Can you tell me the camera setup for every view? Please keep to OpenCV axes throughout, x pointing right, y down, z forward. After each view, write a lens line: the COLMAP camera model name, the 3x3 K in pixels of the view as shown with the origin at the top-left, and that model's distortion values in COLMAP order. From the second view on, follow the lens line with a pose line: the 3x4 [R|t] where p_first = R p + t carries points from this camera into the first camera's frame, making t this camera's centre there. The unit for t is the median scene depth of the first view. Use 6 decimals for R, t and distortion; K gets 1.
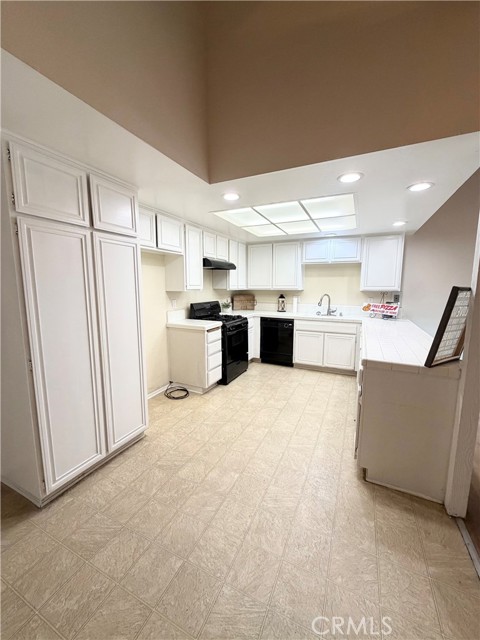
lens RADIAL K [[255.3, 0, 238.2], [0, 255.3, 318.6], [0, 0, 1]] dist [-0.003162, -0.000084]
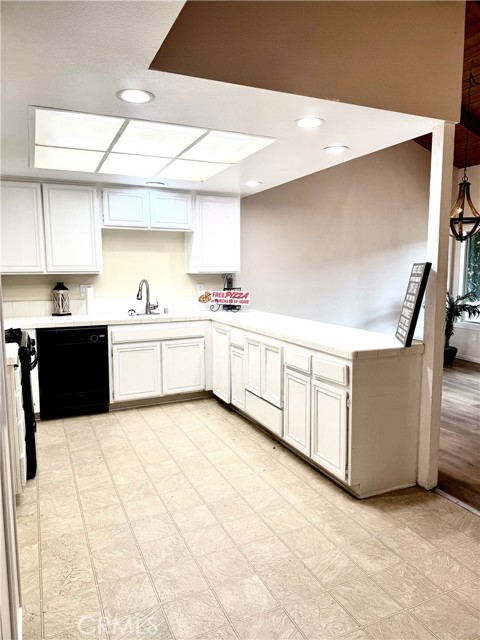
lens RADIAL K [[451.1, 0, 238.5], [0, 451.1, 320.7], [0, 0, 1]] dist [0.011926, -0.024322]
pose [[0.641579, -0.094851, 0.761170, -0.380896], [0.102571, 0.994022, 0.037412, -0.016621], [-0.760168, 0.054071, 0.647473, 0.148623]]
